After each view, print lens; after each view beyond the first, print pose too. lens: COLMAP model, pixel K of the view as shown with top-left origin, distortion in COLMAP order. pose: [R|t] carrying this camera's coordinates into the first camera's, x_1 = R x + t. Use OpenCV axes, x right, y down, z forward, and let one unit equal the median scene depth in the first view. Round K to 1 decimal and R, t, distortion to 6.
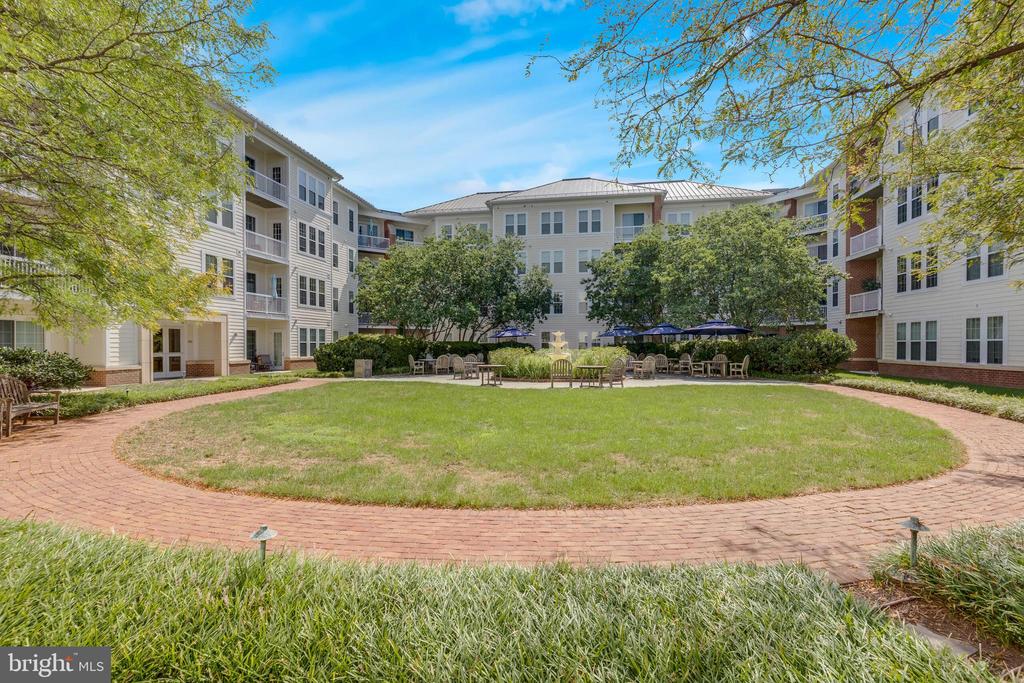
lens RADIAL K [[464.4, 0, 512.0], [0, 464.4, 341.5], [0, 0, 1]] dist [0.002129, 0.000163]
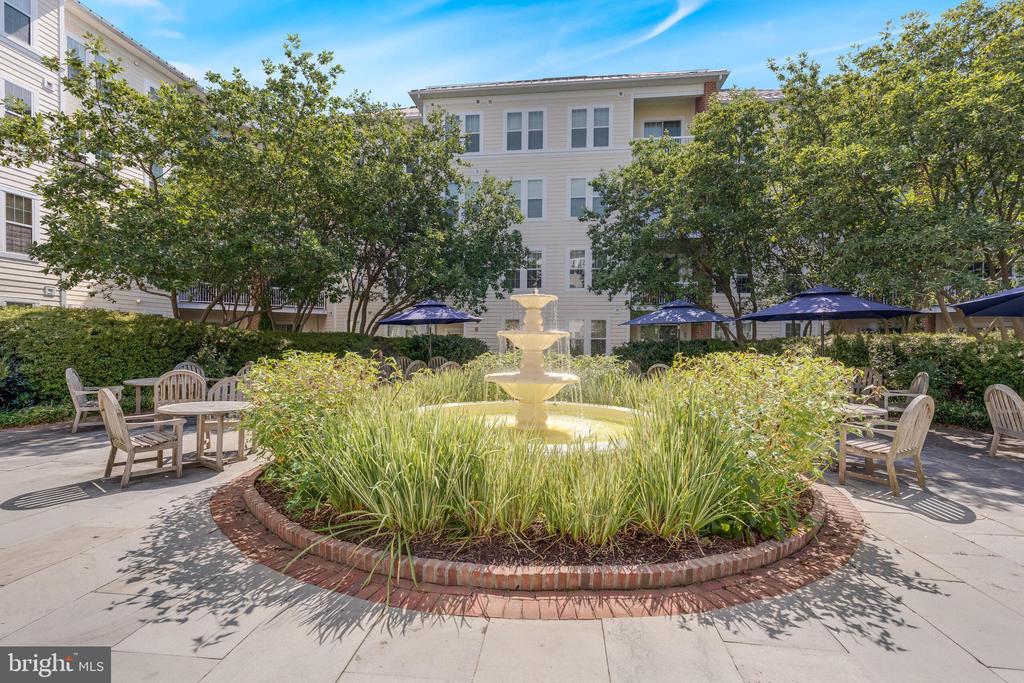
lens RADIAL K [[464.4, 0, 512.0], [0, 464.4, 341.5], [0, 0, 1]] dist [0.002129, 0.000163]
pose [[0.998603, 0.007479, 0.052316, 0.044132], [-0.007910, 0.999936, 0.008042, 0.002150], [-0.052252, -0.008445, 0.998598, 0.442578]]
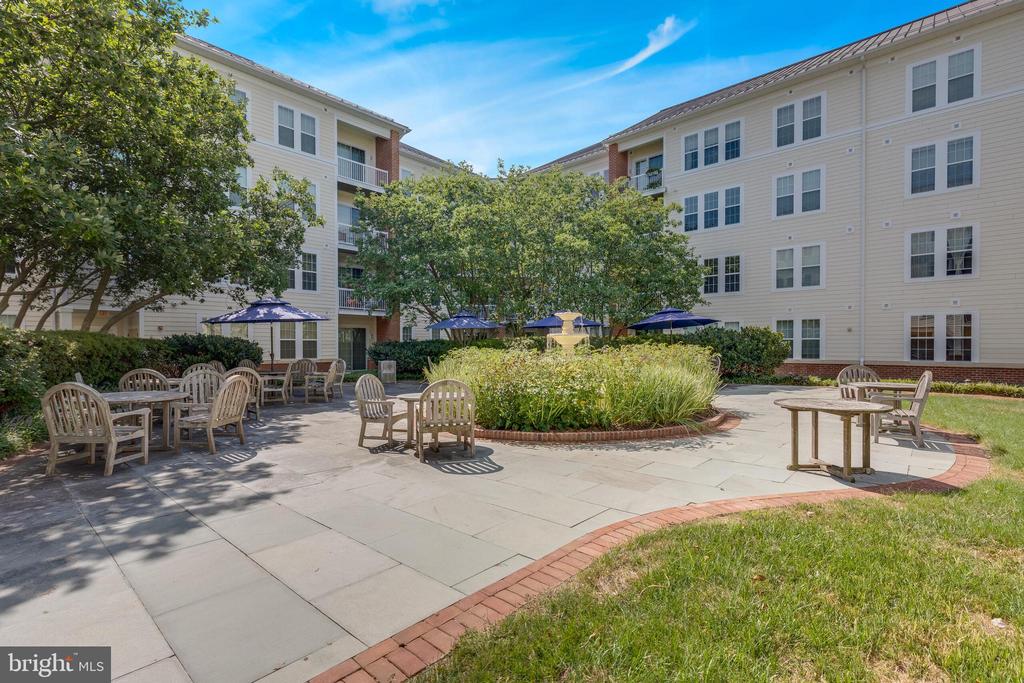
lens RADIAL K [[464.4, 0, 512.0], [0, 464.4, 341.5], [0, 0, 1]] dist [0.002129, 0.000163]
pose [[0.546170, 0.005587, 0.837656, -0.174791], [-0.003329, 0.999984, -0.004499, 0.004995], [-0.837668, -0.000331, 0.546180, 0.476675]]
